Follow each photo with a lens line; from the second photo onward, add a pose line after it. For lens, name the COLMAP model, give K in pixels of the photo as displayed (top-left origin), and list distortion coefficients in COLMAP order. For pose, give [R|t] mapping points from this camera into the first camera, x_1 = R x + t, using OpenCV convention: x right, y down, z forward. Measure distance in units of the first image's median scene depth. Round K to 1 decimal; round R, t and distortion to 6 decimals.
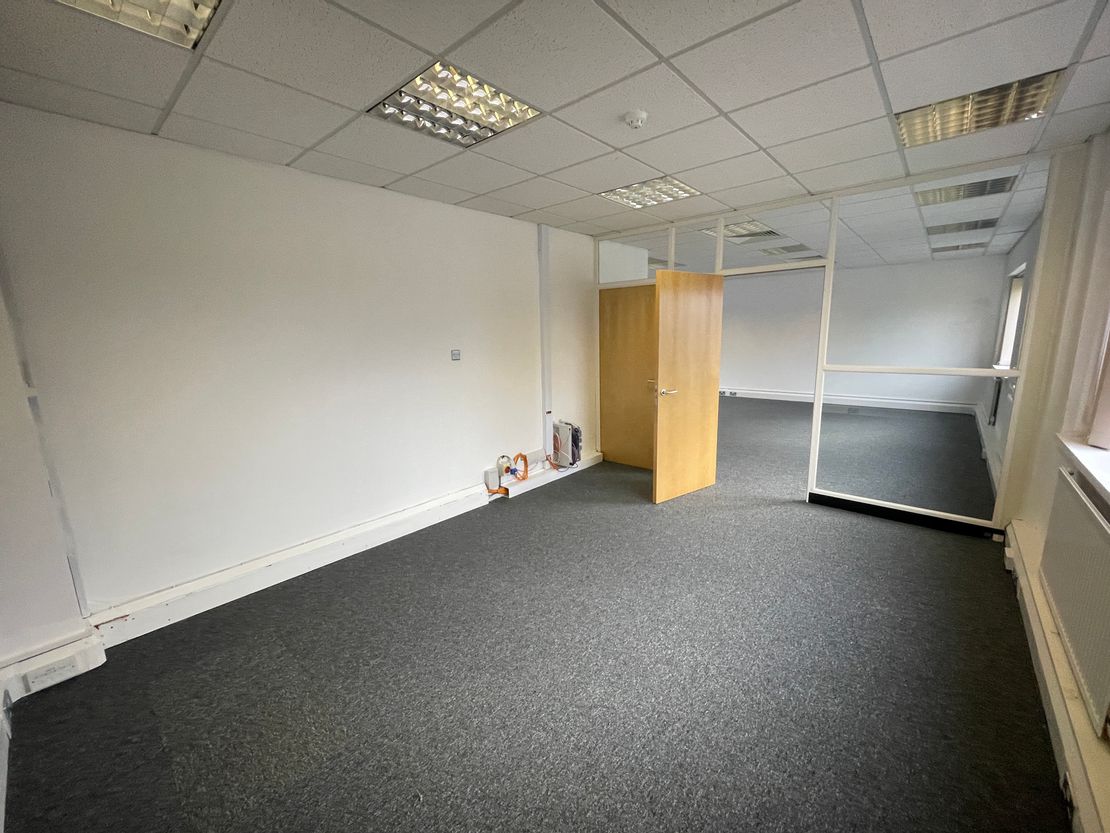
lens RADIAL K [[445.5, 0, 550.1], [0, 445.5, 414.1], [0, 0, 1]] dist [-0.019245, -0.000144]
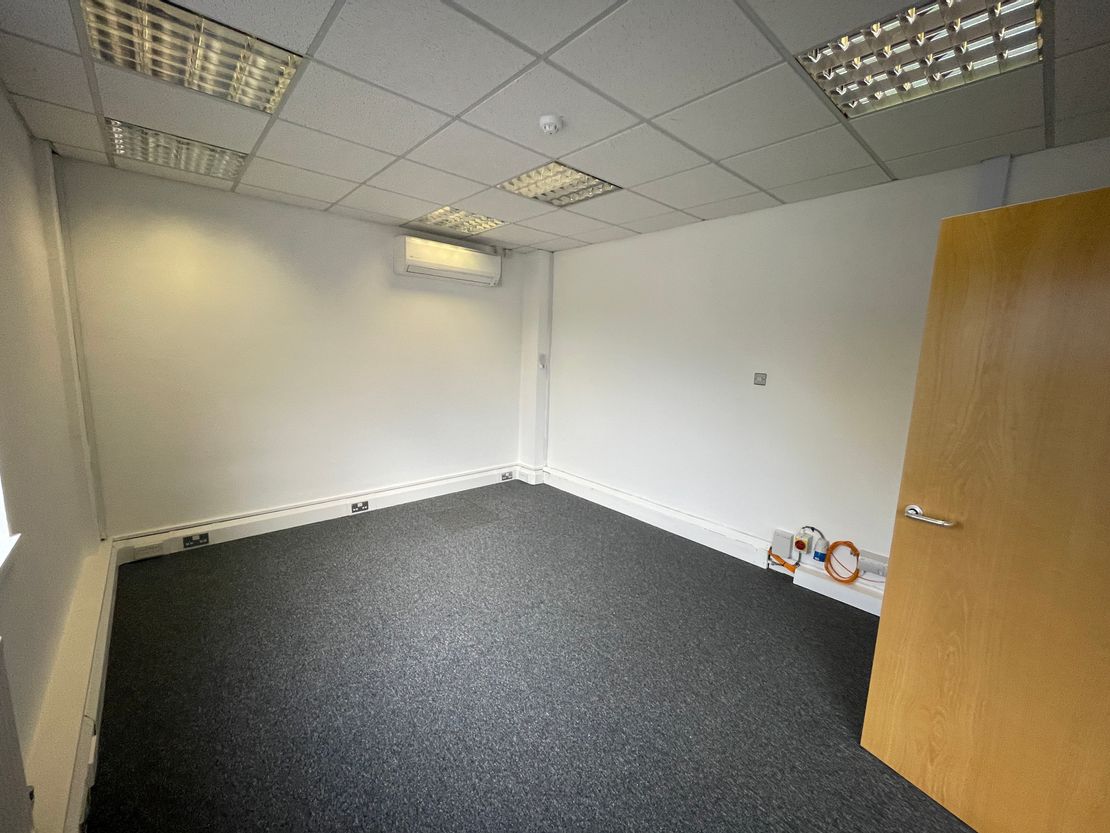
lens RADIAL K [[445.5, 0, 557.7], [0, 445.5, 415.2], [0, 0, 1]] dist [-0.019245, -0.000144]
pose [[-0.126959, 0.160303, -0.978869, 0.708250], [-0.207239, 0.960788, 0.184221, -0.145173], [0.970017, 0.226249, -0.088760, 0.723249]]
